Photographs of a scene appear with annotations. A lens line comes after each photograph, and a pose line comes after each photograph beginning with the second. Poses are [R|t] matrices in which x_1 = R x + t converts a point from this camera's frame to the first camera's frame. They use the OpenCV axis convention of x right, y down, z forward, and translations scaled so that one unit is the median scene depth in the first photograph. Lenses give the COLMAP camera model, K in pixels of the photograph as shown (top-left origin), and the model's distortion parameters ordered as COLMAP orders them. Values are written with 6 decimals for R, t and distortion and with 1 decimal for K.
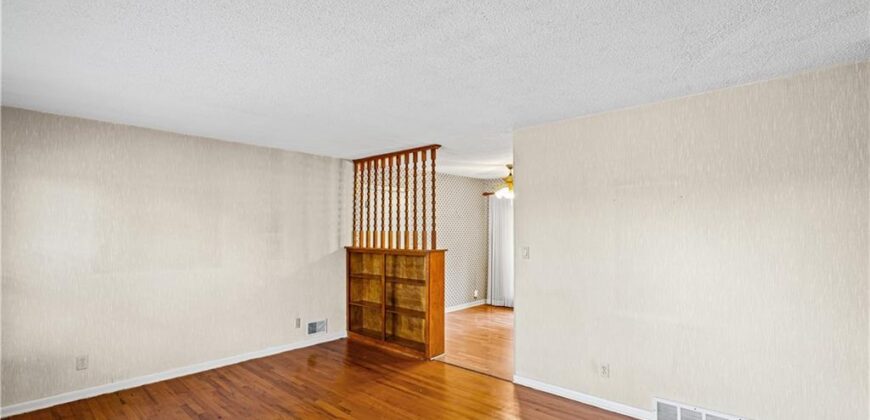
lens RADIAL K [[399.1, 0, 434.4], [0, 399.1, 216.2], [0, 0, 1]] dist [-0.004418, 0.000252]
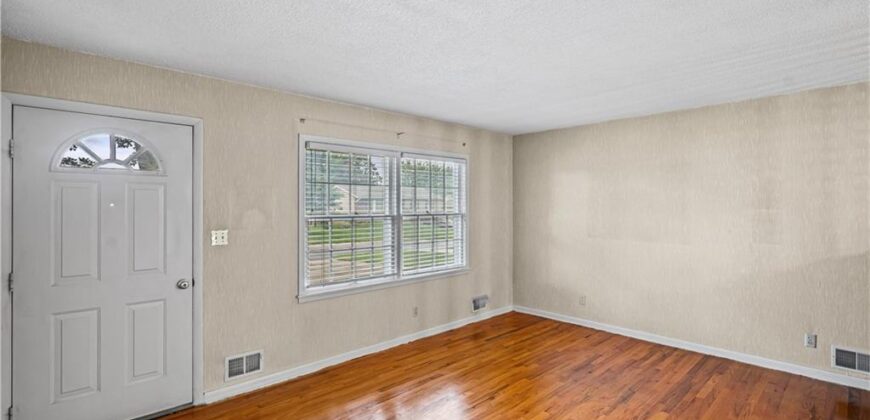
lens RADIAL K [[377.6, 0, 415.0], [0, 377.6, 206.3], [0, 0, 1]] dist [-0.034871, 0.000126]
pose [[-0.089812, -0.002524, -0.995956, 0.434121], [0.030680, 0.999515, -0.005300, 0.025172], [0.995486, -0.031032, -0.089691, 0.494669]]
